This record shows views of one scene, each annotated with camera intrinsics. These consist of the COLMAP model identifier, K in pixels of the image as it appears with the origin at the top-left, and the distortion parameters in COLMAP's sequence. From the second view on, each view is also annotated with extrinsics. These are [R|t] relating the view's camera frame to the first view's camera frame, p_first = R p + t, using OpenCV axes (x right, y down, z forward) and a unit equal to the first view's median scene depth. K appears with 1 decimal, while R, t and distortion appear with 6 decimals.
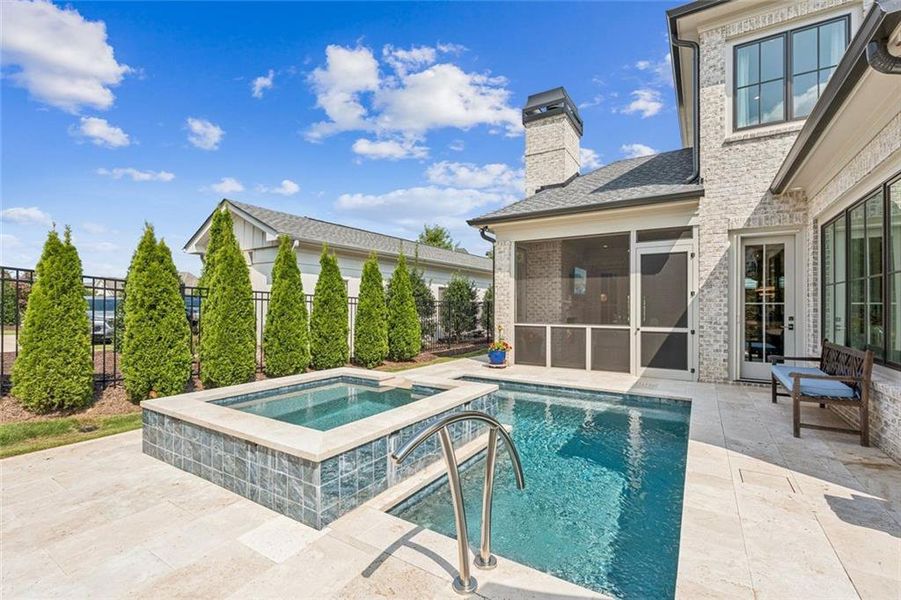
lens RADIAL K [[397.0, 0, 451.8], [0, 397.0, 306.9], [0, 0, 1]] dist [-0.007526, 0.000561]
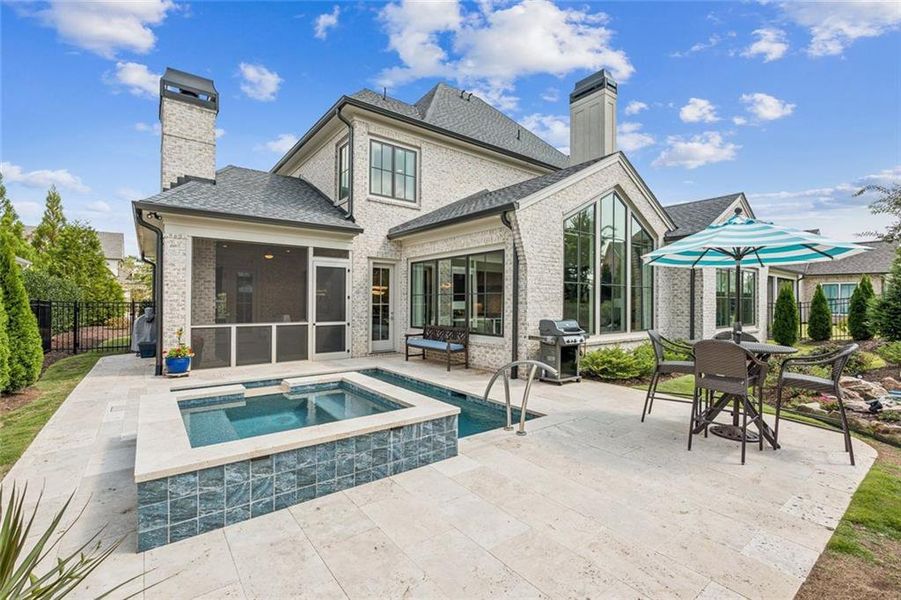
lens RADIAL K [[397.0, 0, 449.2], [0, 397.0, 296.9], [0, 0, 1]] dist [-0.007526, 0.000561]
pose [[0.355654, 0.008876, 0.934575, -0.604657], [-0.002429, 0.999960, -0.008572, -0.023456], [-0.934614, 0.000779, 0.355662, 0.145878]]
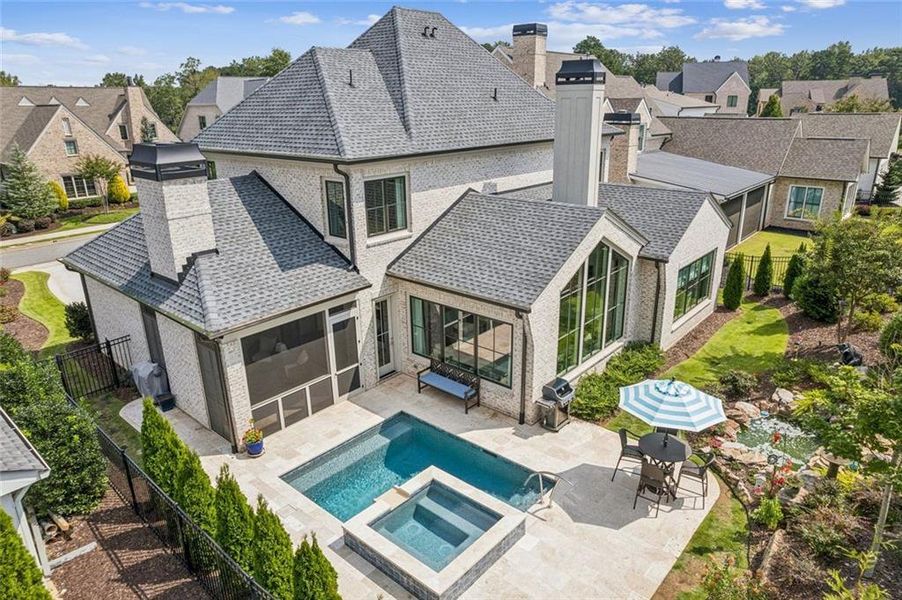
lens RADIAL K [[569.7, 0, 447.3], [0, 569.7, 300.0], [0, 0, 1]] dist [-0.045886, -0.001412]
pose [[0.175190, -0.318221, 0.931689, -1.325798], [0.024670, 0.947446, 0.318965, -0.874104], [-0.984226, -0.032895, 0.173833, 0.285966]]
